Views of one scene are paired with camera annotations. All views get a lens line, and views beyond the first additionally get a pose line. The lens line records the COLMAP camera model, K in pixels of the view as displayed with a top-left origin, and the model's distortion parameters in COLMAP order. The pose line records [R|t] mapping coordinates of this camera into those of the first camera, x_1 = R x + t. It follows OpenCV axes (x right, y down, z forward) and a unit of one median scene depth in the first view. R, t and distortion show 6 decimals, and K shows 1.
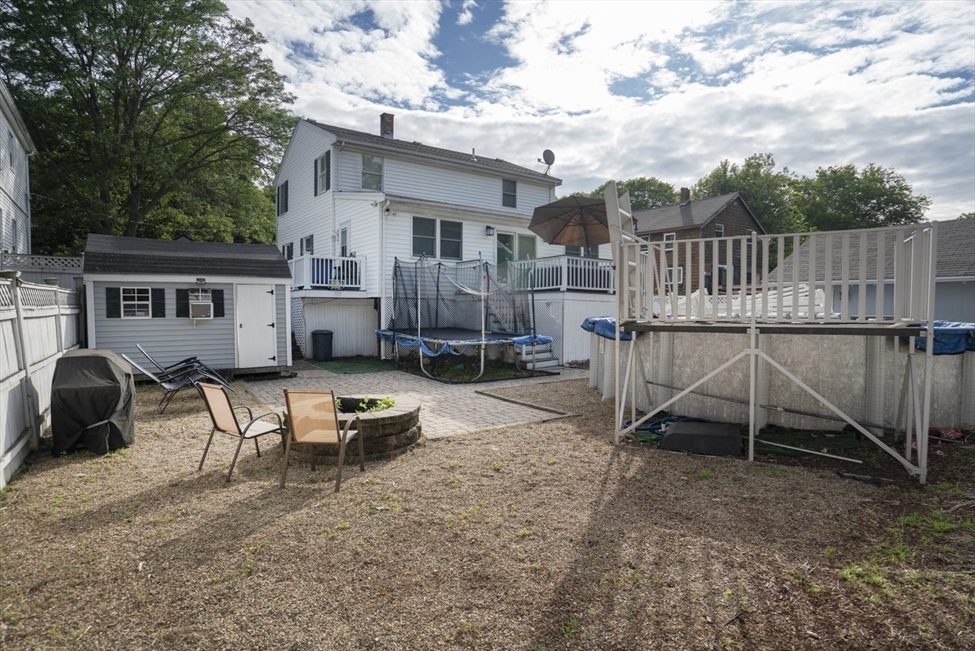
lens RADIAL K [[522.8, 0, 487.5], [0, 522.8, 325.5], [0, 0, 1]] dist [-0.002445, -0.000276]
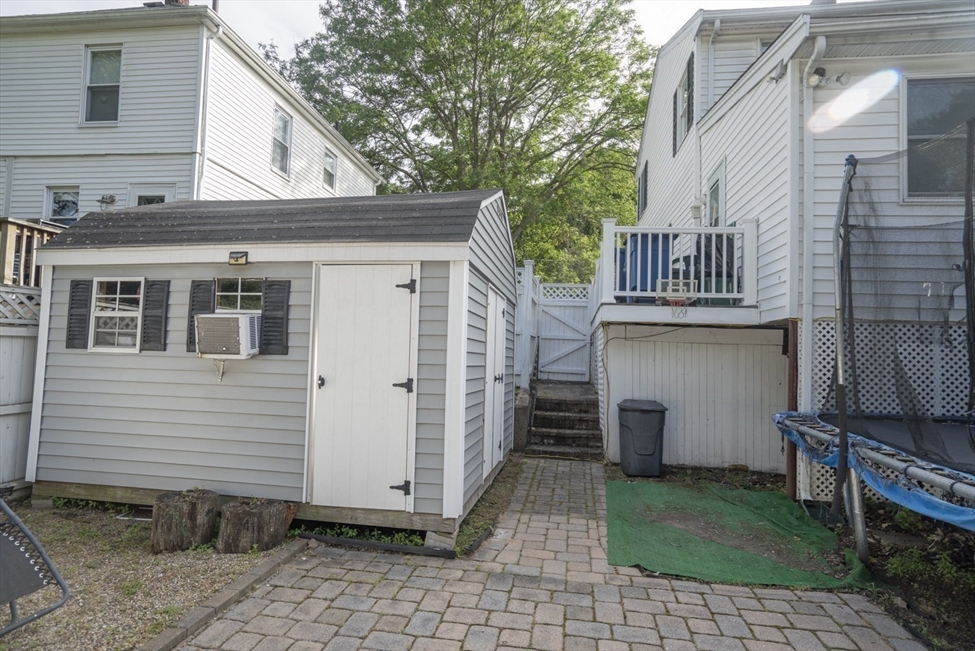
lens RADIAL K [[522.8, 0, 487.5], [0, 522.8, 325.5], [0, 0, 1]] dist [-0.002445, -0.000276]
pose [[0.719256, -0.020319, -0.694448, -0.142514], [-0.050895, 0.995345, -0.081836, -0.013176], [0.692878, 0.094205, 0.714874, 0.780724]]
